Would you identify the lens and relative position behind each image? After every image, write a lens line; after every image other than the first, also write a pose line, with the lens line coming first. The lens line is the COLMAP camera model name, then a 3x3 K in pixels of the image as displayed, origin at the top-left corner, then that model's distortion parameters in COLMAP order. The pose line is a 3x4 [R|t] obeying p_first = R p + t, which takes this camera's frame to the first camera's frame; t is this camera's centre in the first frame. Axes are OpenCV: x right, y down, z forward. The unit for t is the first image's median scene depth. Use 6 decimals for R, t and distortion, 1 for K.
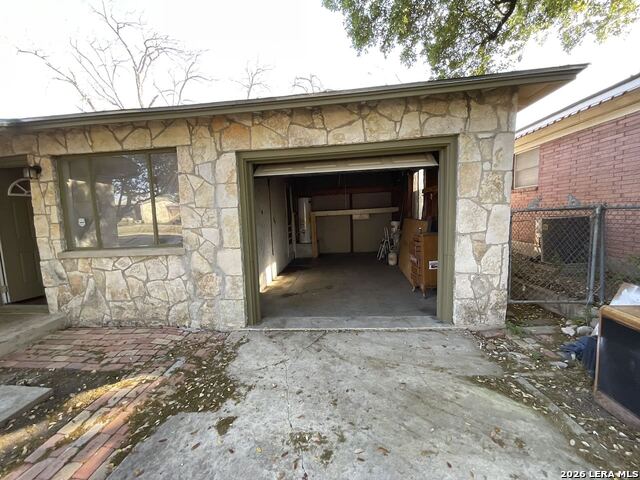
lens RADIAL K [[259.7, 0, 320.0], [0, 259.7, 240.0], [0, 0, 1]] dist [-0.001048, 0.000117]
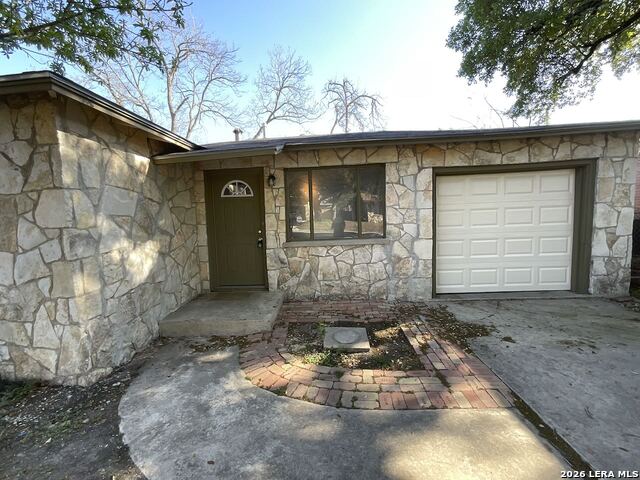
lens RADIAL K [[280.2, 0, 320.0], [0, 280.2, 240.0], [0, 0, 1]] dist [-0.004658, 0.005184]
pose [[0.999451, 0.002833, 0.032996, -0.924793], [-0.001959, 0.999646, -0.026516, 0.076556], [-0.033059, 0.026436, 0.999104, -0.422478]]
